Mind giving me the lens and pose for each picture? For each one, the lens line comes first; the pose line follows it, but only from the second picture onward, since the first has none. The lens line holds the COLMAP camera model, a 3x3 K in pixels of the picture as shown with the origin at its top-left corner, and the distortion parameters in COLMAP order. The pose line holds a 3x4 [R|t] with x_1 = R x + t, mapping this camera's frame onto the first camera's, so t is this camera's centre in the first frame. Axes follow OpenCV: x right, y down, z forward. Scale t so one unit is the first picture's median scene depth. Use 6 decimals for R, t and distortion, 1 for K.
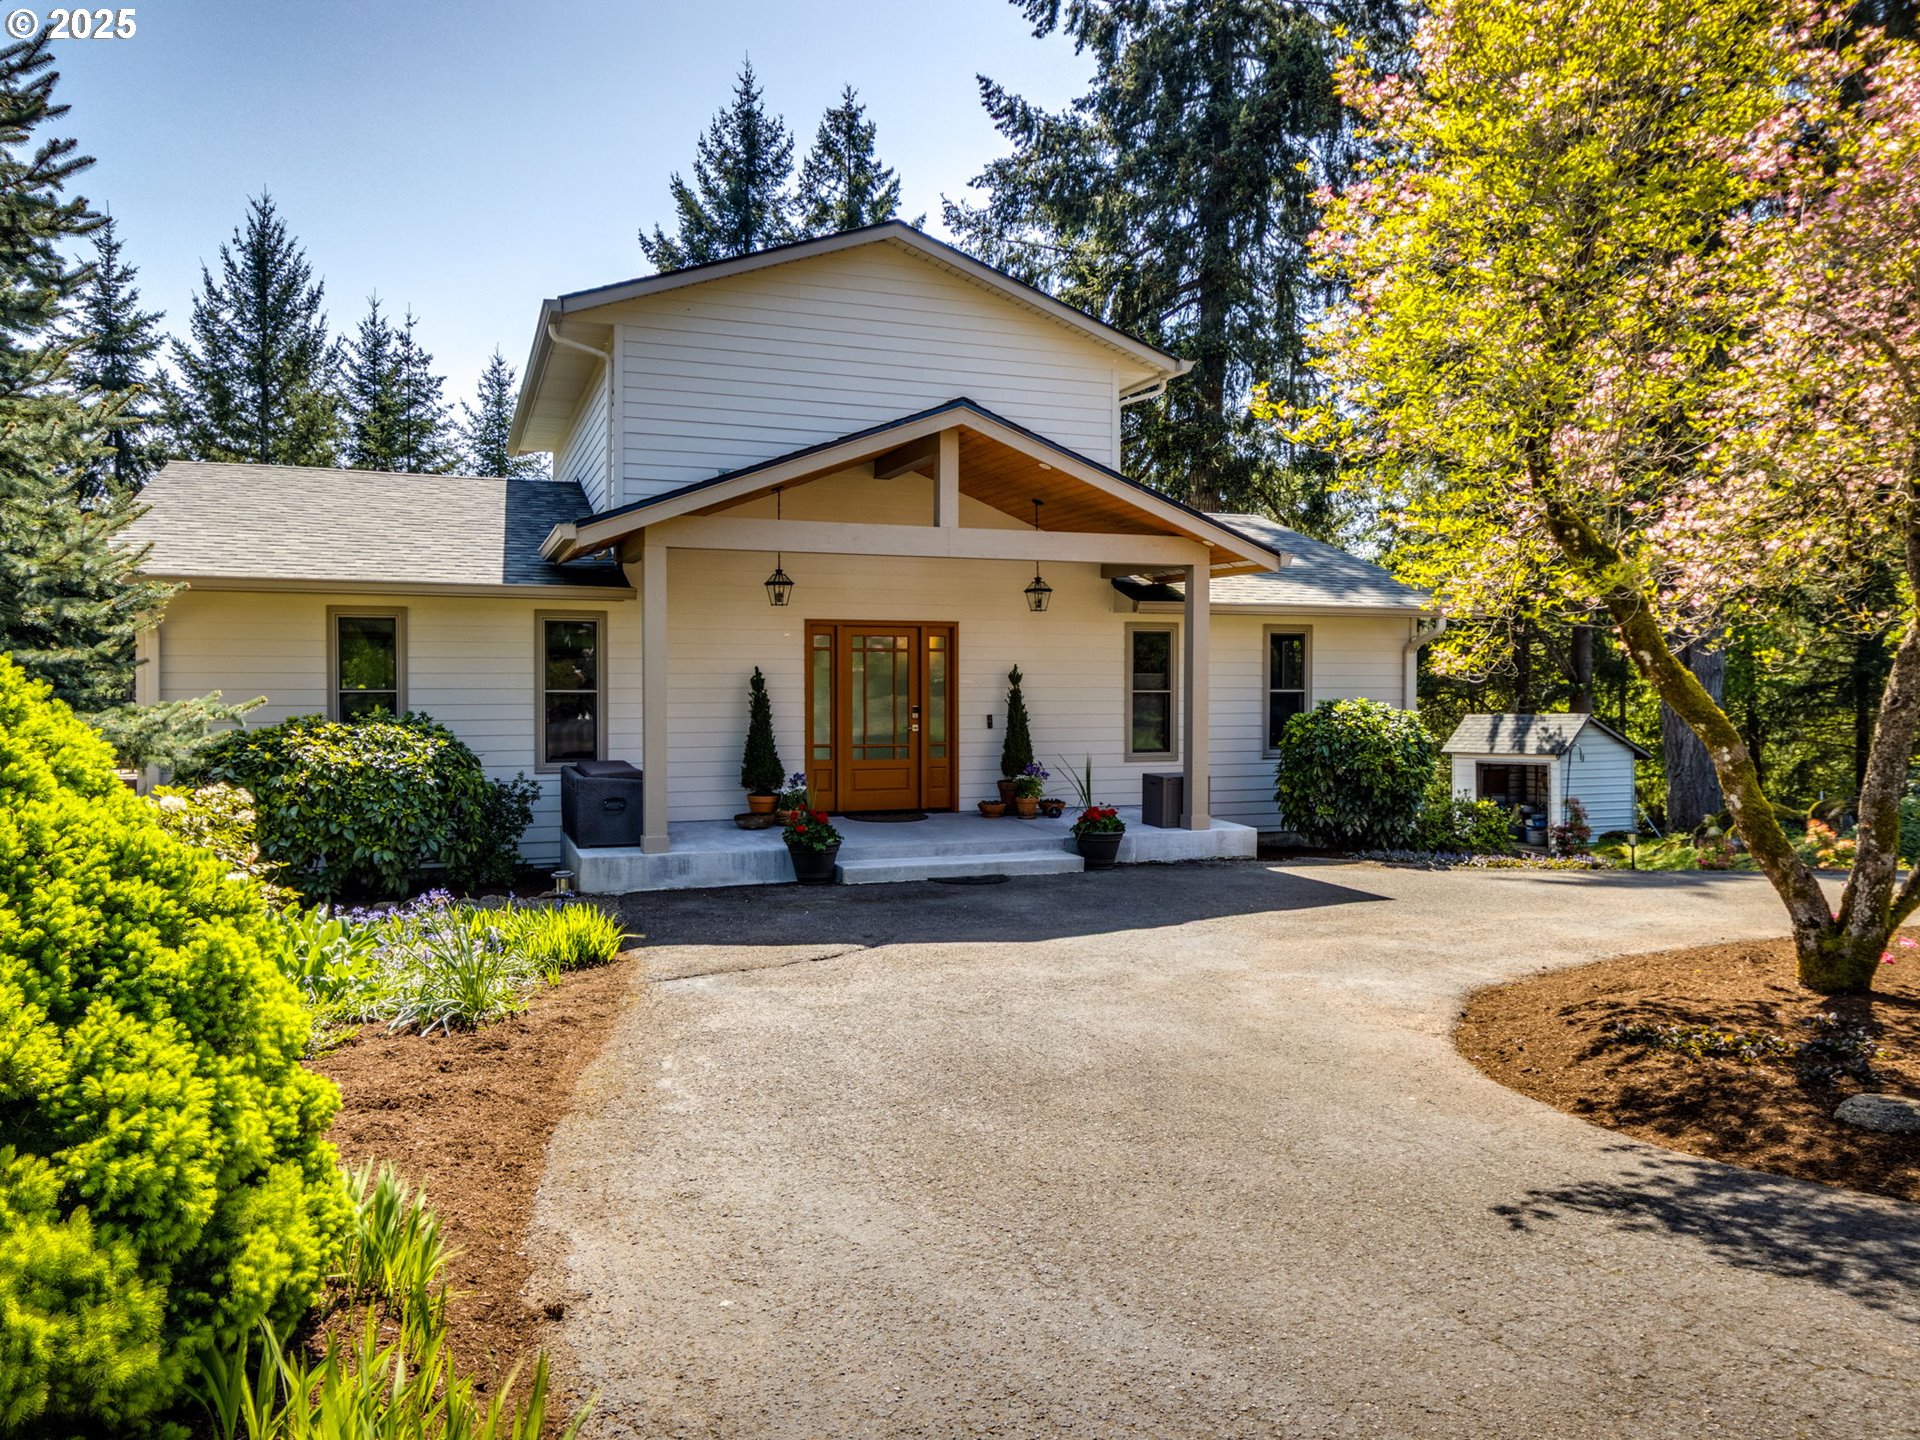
lens RADIAL K [[1492.6, 0, 960.0], [0, 1492.6, 720.0], [0, 0, 1]] dist [0.008485, -0.003353]
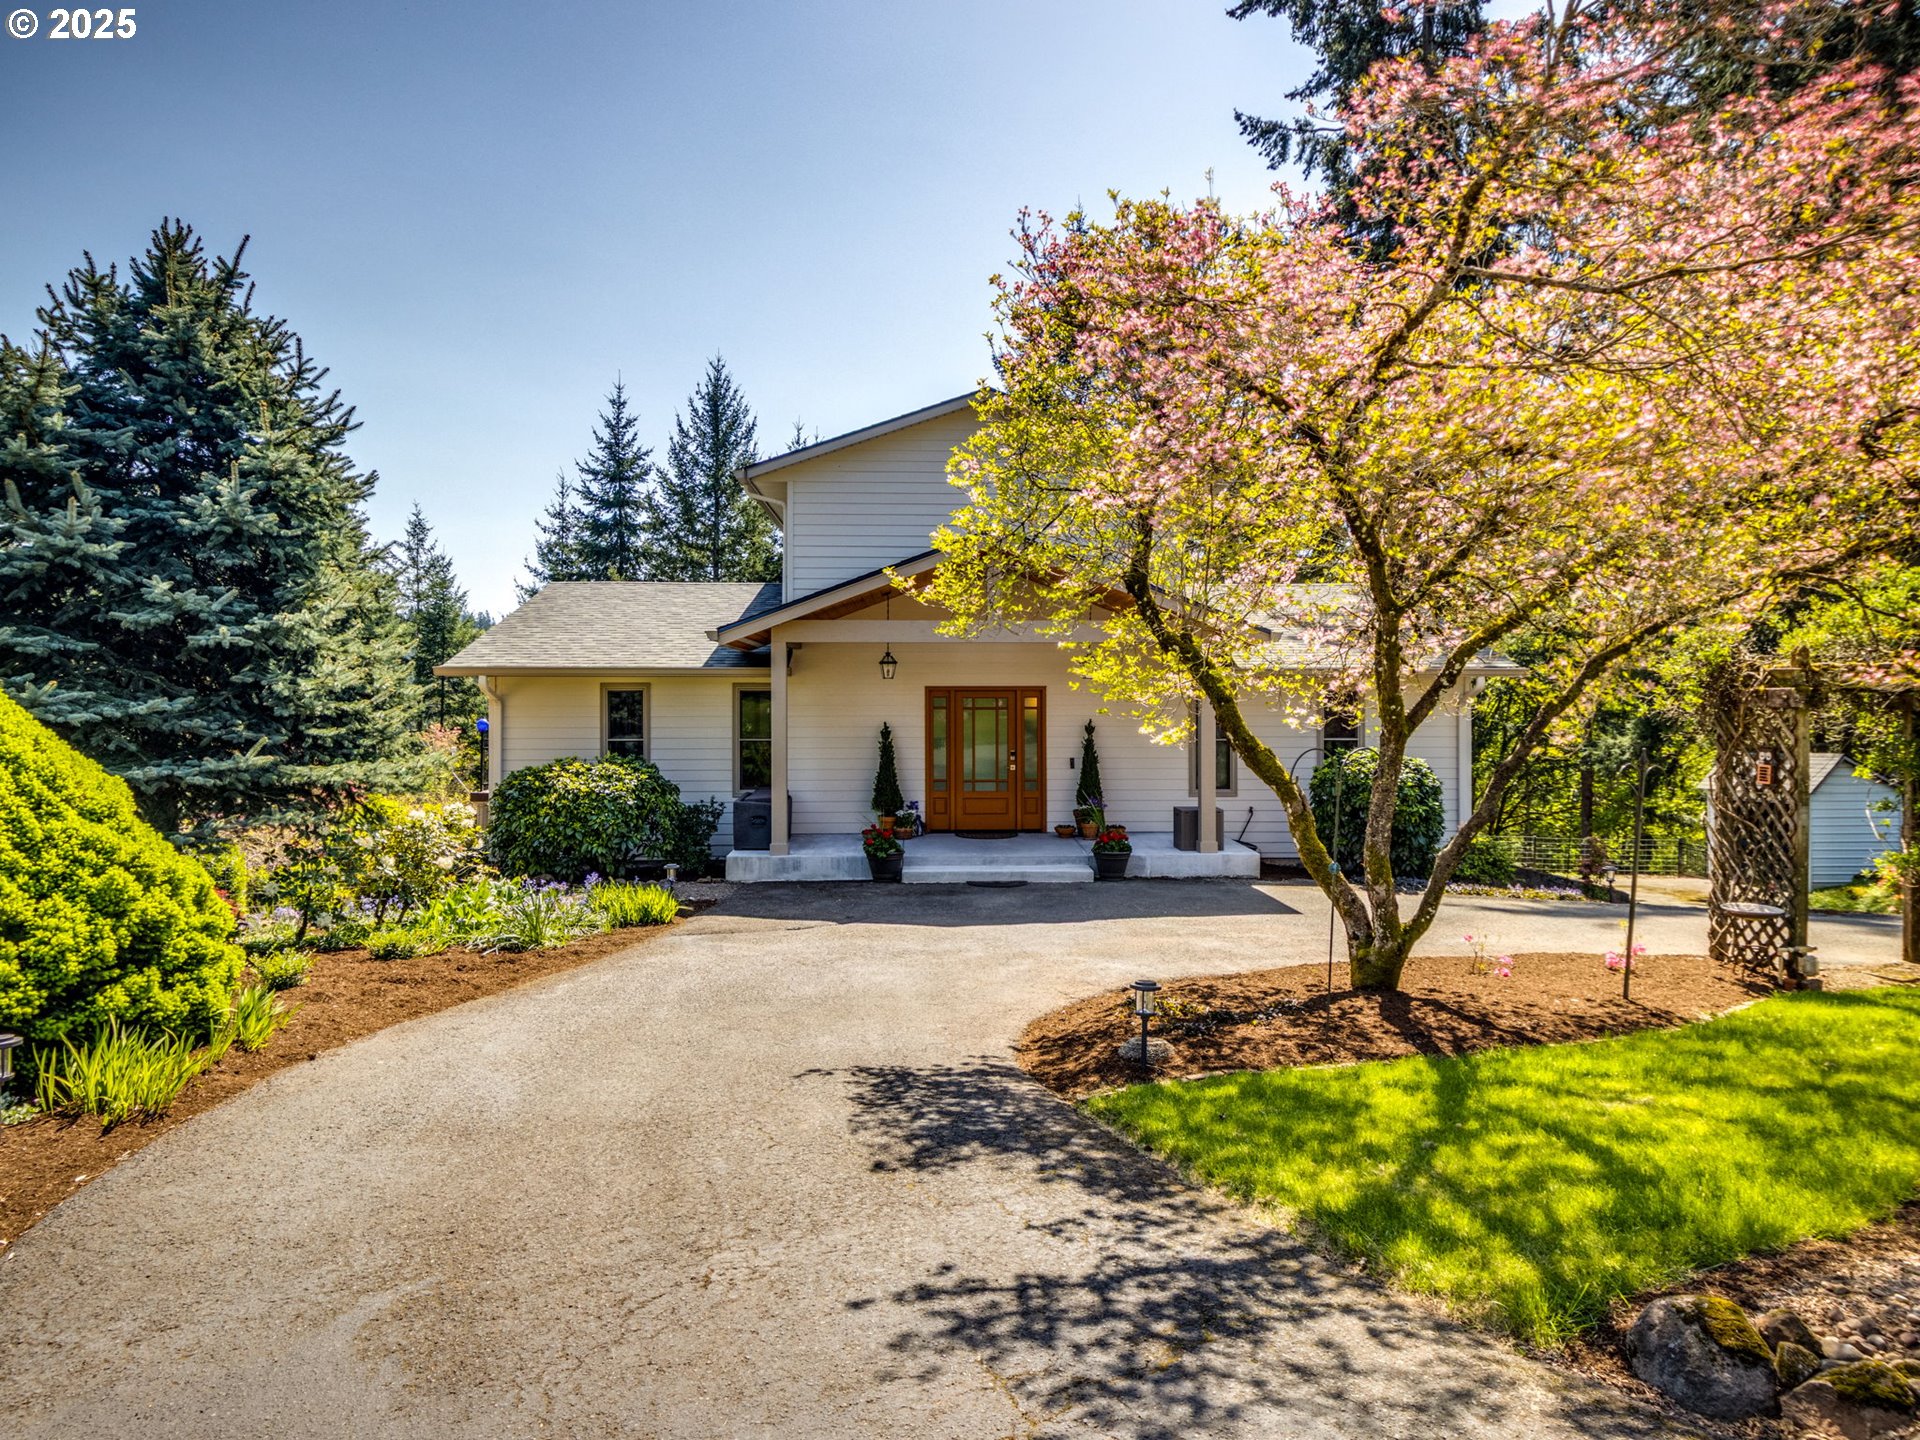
lens RADIAL K [[1380.1, 0, 960.0], [0, 1380.1, 720.0], [0, 0, 1]] dist [-0.001592, -0.002197]
pose [[0.934736, 0.001439, -0.355339, 0.366200], [-0.006258, 0.999903, -0.012412, -0.021674], [0.355287, 0.013826, 0.934655, -0.153375]]
